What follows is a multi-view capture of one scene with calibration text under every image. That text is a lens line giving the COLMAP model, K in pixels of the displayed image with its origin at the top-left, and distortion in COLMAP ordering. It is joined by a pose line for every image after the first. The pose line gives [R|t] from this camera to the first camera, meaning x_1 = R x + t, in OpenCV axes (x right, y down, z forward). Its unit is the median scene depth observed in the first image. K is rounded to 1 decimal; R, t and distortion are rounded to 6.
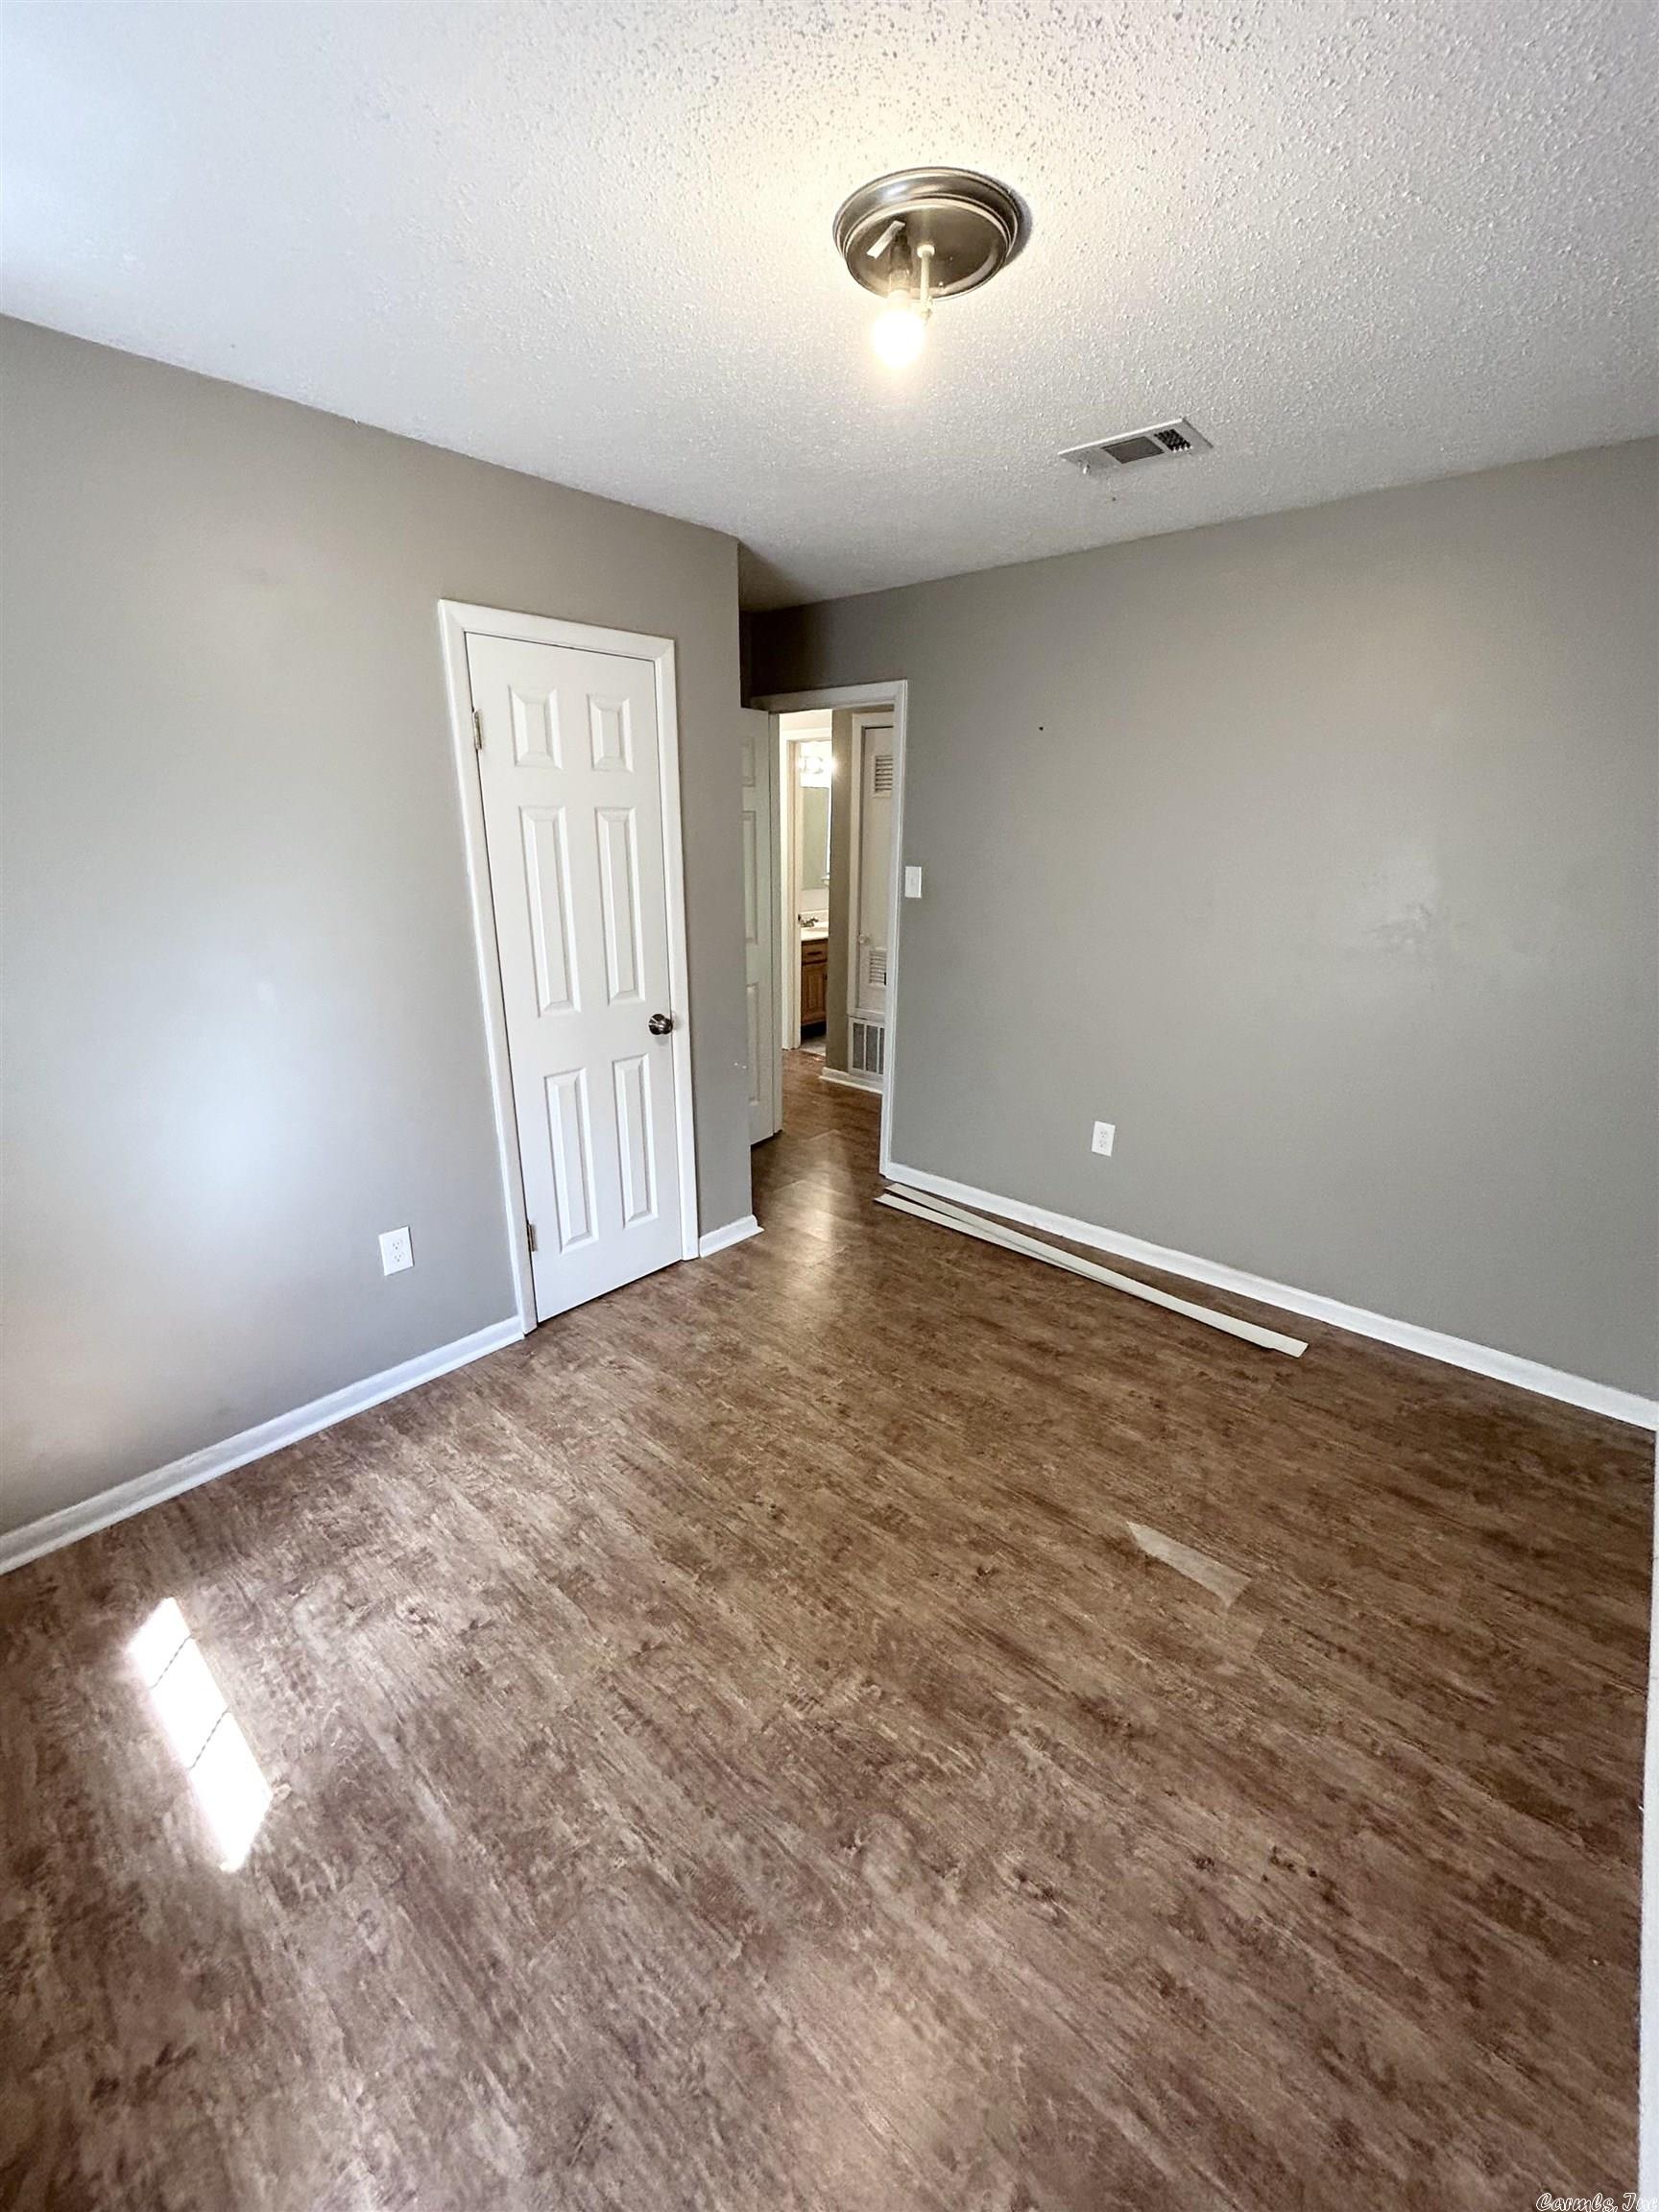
lens RADIAL K [[895.5, 0, 833.1], [0, 895.5, 1107.1], [0, 0, 1]] dist [-0.001831, 0.000957]
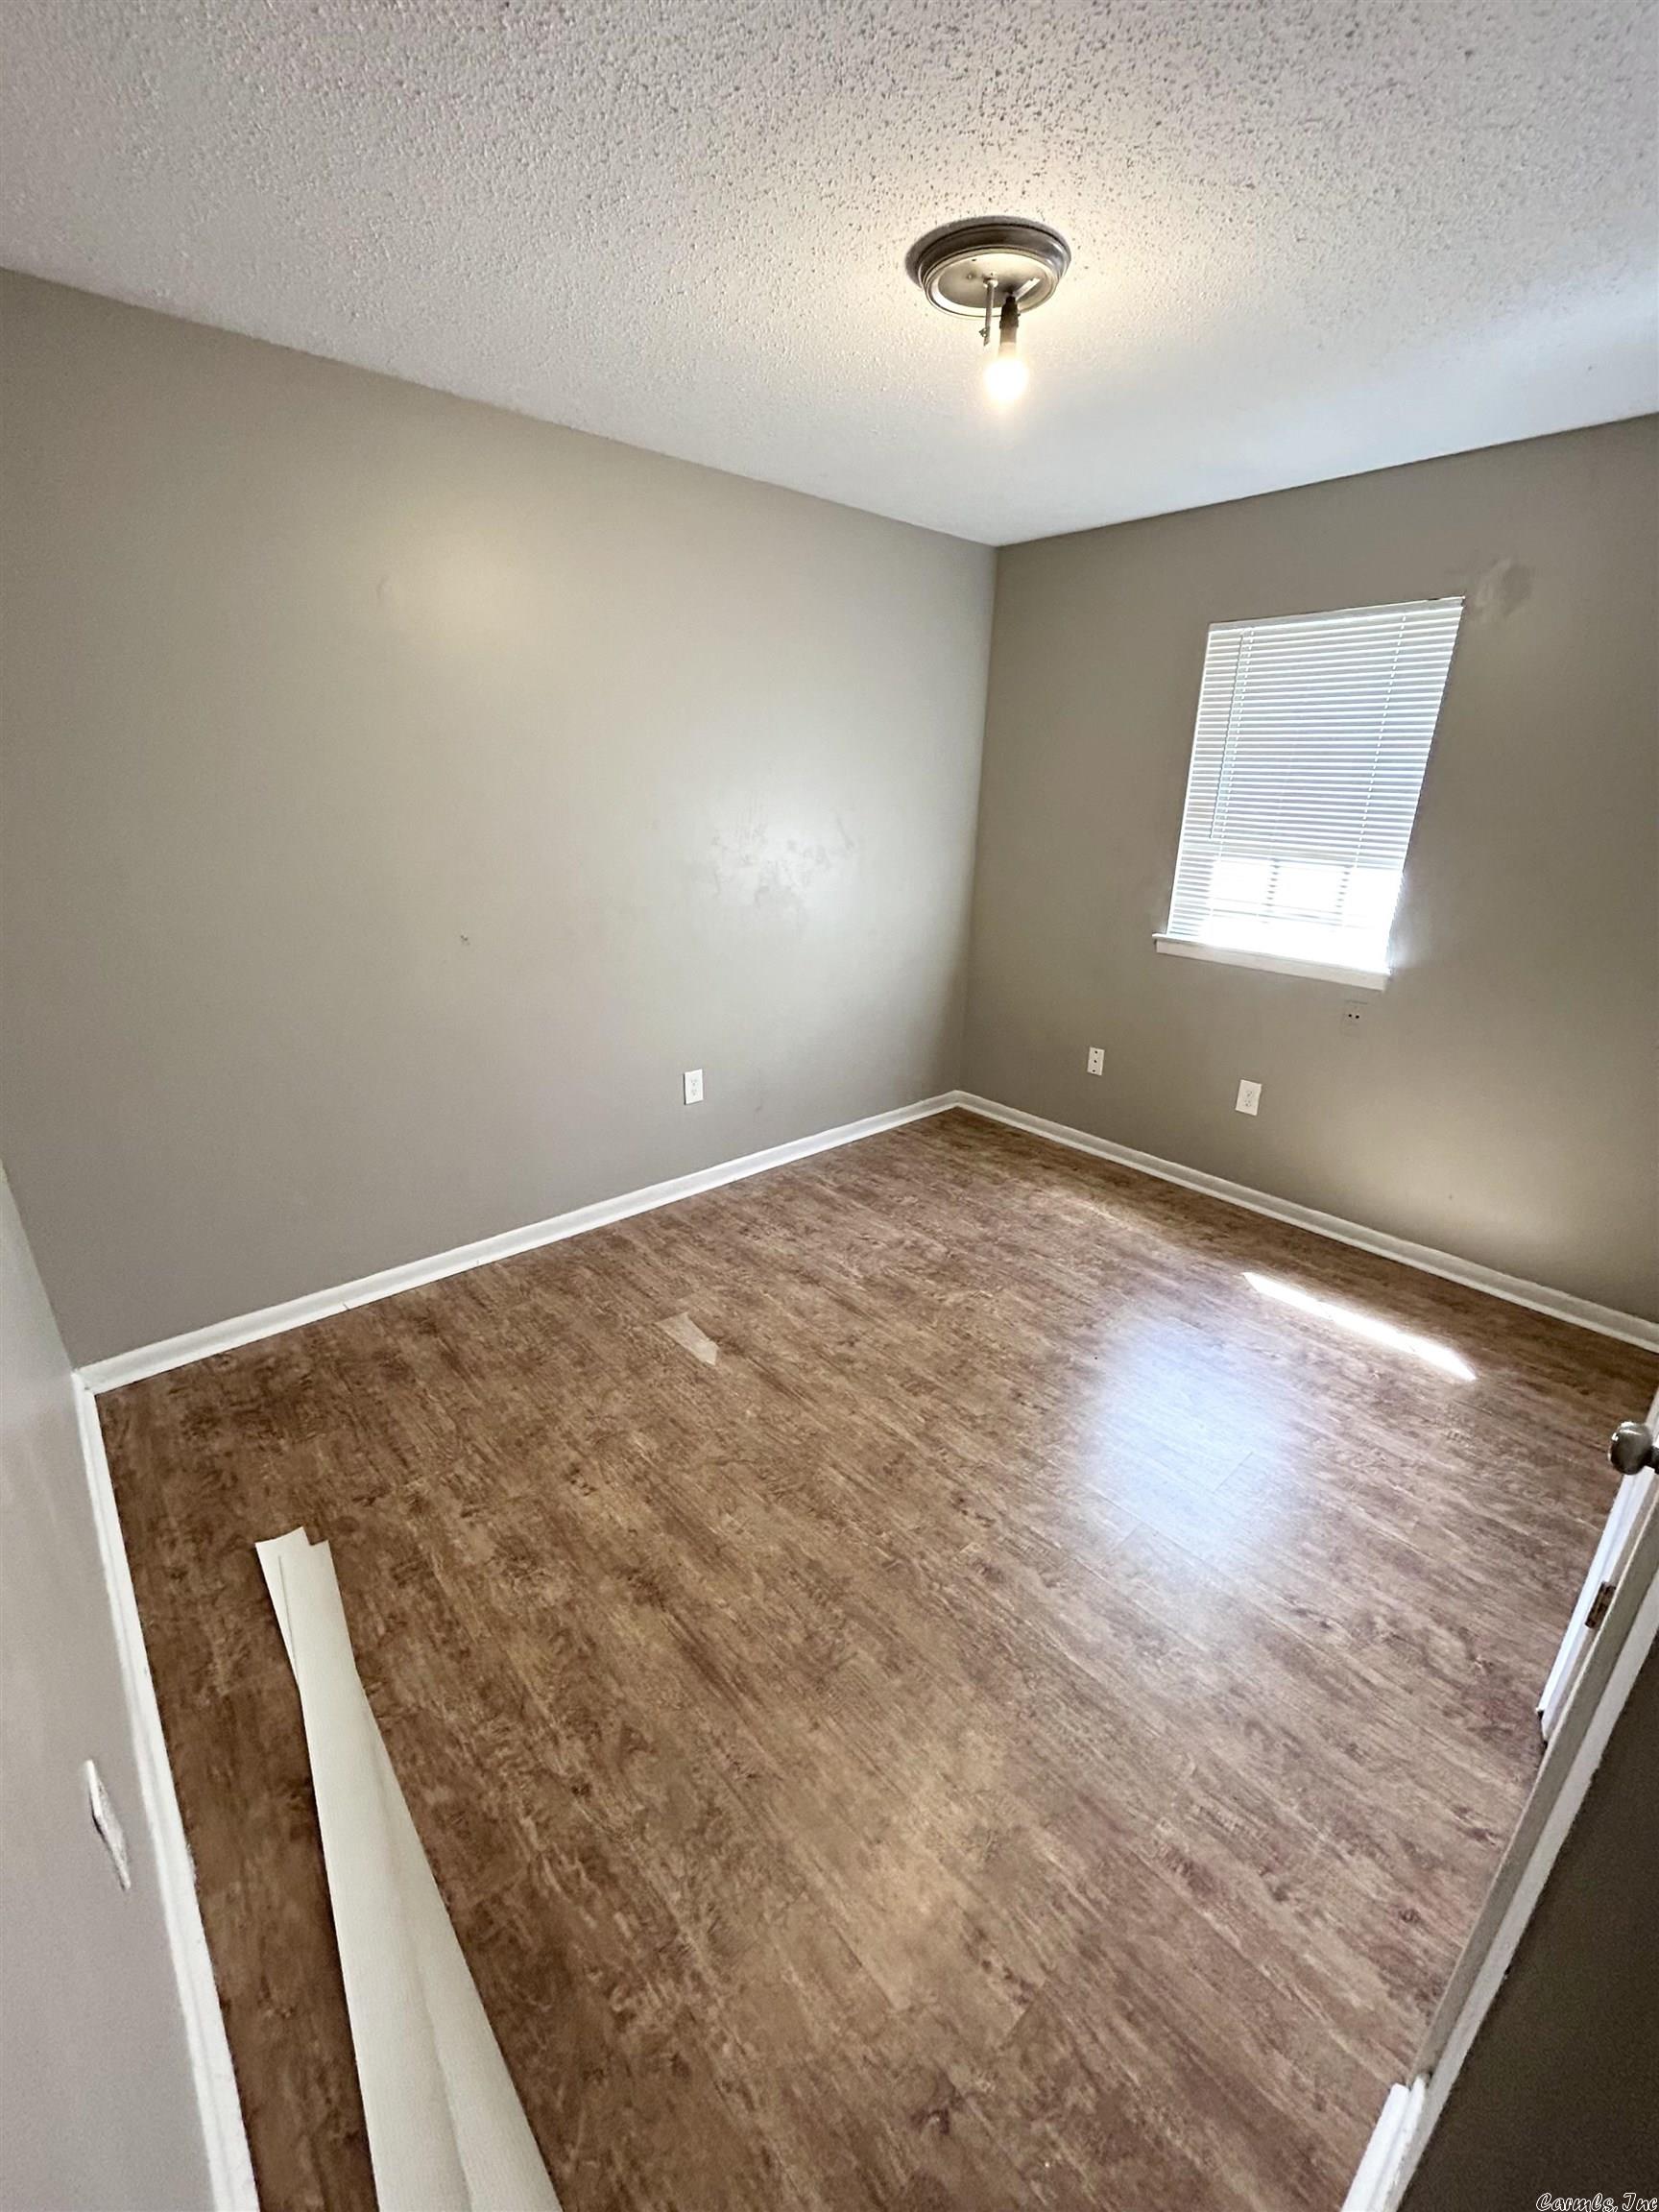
lens RADIAL K [[895.5, 0, 833.1], [0, 895.5, 1107.1], [0, 0, 1]] dist [-0.001831, 0.000957]
pose [[-0.993695, -0.062229, 0.093260, 0.086253], [0.008966, 0.785051, 0.619366, -0.530008], [-0.111756, 0.616298, -0.779543, 1.705940]]
